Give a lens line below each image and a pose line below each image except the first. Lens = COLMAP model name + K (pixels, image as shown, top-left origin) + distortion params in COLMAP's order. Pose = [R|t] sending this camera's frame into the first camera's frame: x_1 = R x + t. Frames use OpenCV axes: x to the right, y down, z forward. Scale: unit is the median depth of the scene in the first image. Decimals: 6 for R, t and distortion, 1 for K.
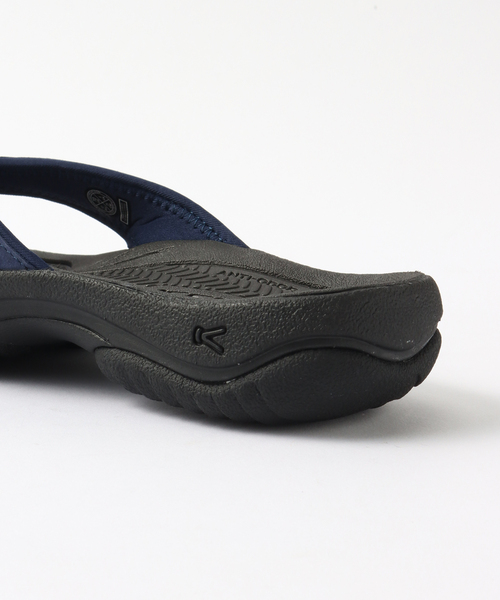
lens RADIAL K [[1003.3, 0, 250.0], [0, 1003.3, 300.0], [0, 0, 1]] dist [-0.022614, 0.000000]
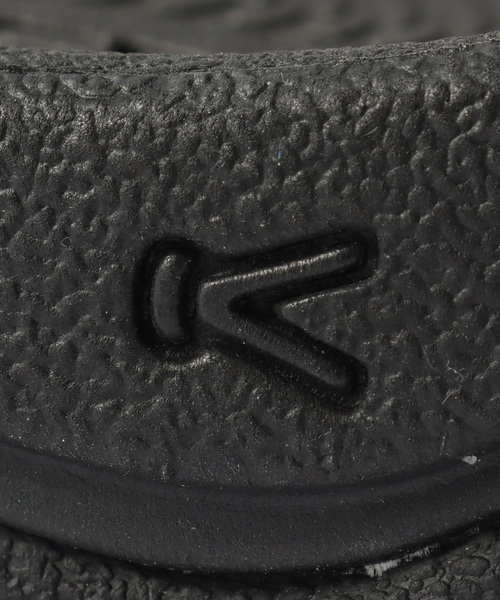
lens RADIAL K [[1604.4, 0, 250.0], [0, 1604.4, 299.9], [0, 0, 1]] dist [0.085159, 0.000000]
pose [[0.926252, -0.081835, 0.367914, -0.133852], [0.048877, 0.993982, 0.098039, 0.011422], [-0.373723, -0.072826, 0.924677, 0.767470]]
